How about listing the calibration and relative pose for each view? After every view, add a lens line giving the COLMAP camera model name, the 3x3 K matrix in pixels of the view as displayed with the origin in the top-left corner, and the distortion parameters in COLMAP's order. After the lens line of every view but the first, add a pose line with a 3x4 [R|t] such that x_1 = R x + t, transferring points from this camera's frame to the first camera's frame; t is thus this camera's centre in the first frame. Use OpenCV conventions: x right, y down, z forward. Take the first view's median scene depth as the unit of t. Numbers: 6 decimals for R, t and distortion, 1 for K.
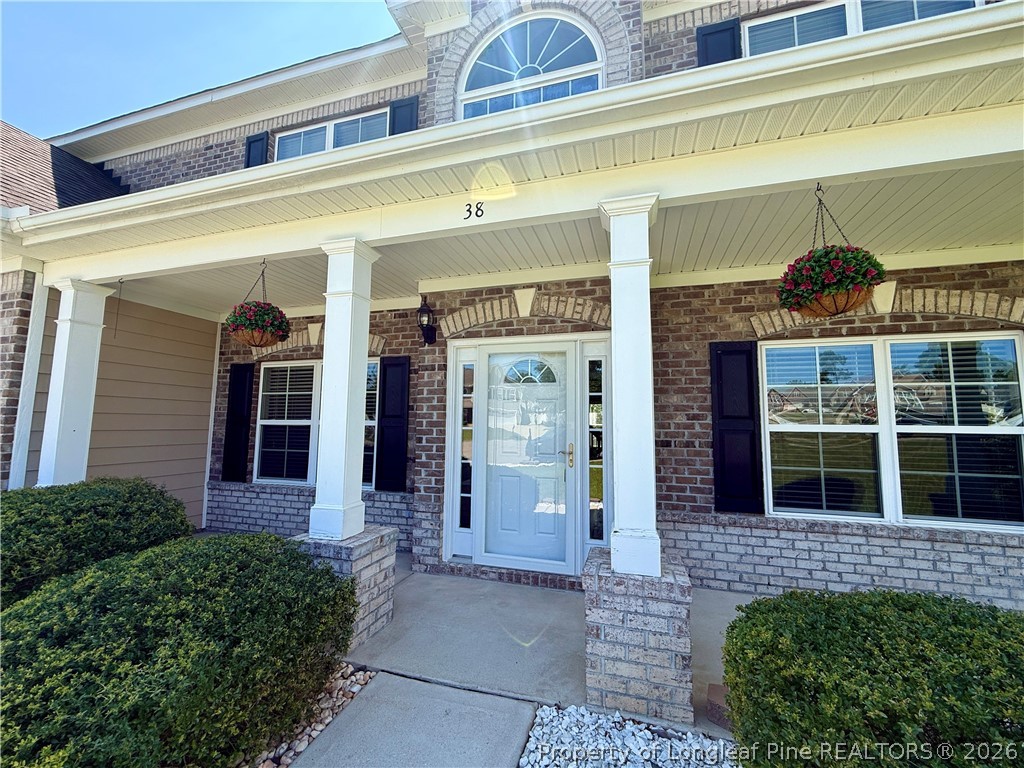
lens RADIAL K [[410.0, 0, 512.0], [0, 410.0, 384.0], [0, 0, 1]] dist [-0.000853, -0.000050]
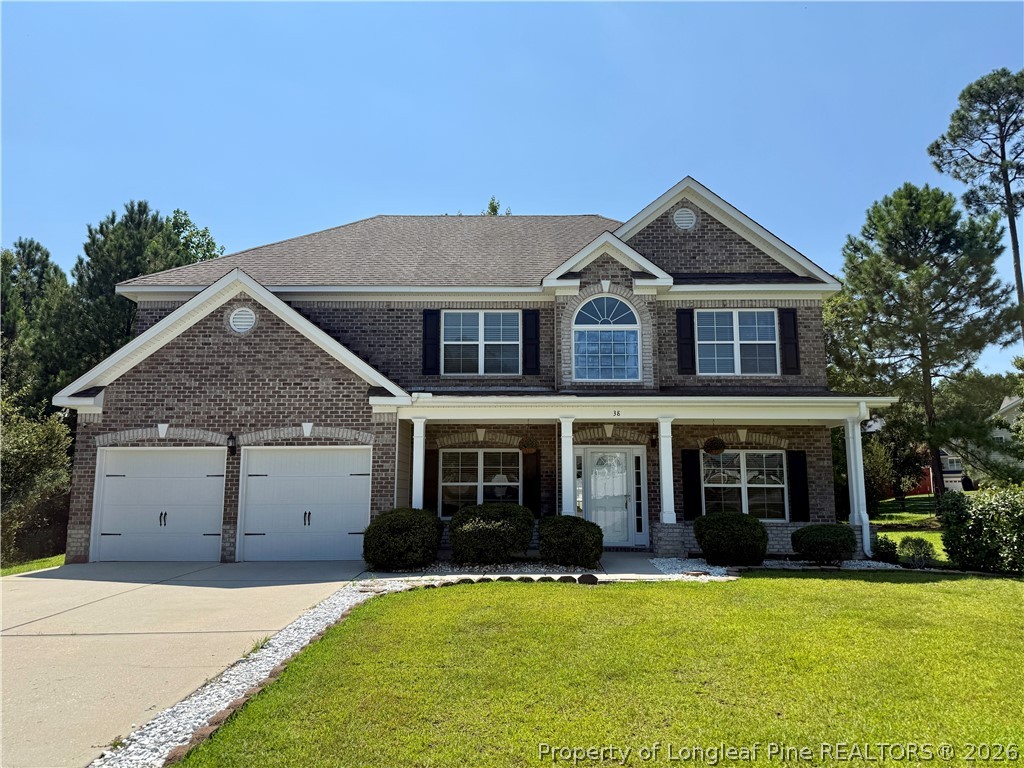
lens RADIAL K [[708.3, 0, 512.0], [0, 708.3, 384.0], [0, 0, 1]] dist [0.001876, -0.000377]
pose [[0.962698, 0.034416, 0.268380, -1.581591], [-0.019418, 0.998108, -0.058339, -0.221164], [-0.269880, 0.050951, 0.961545, -2.701991]]
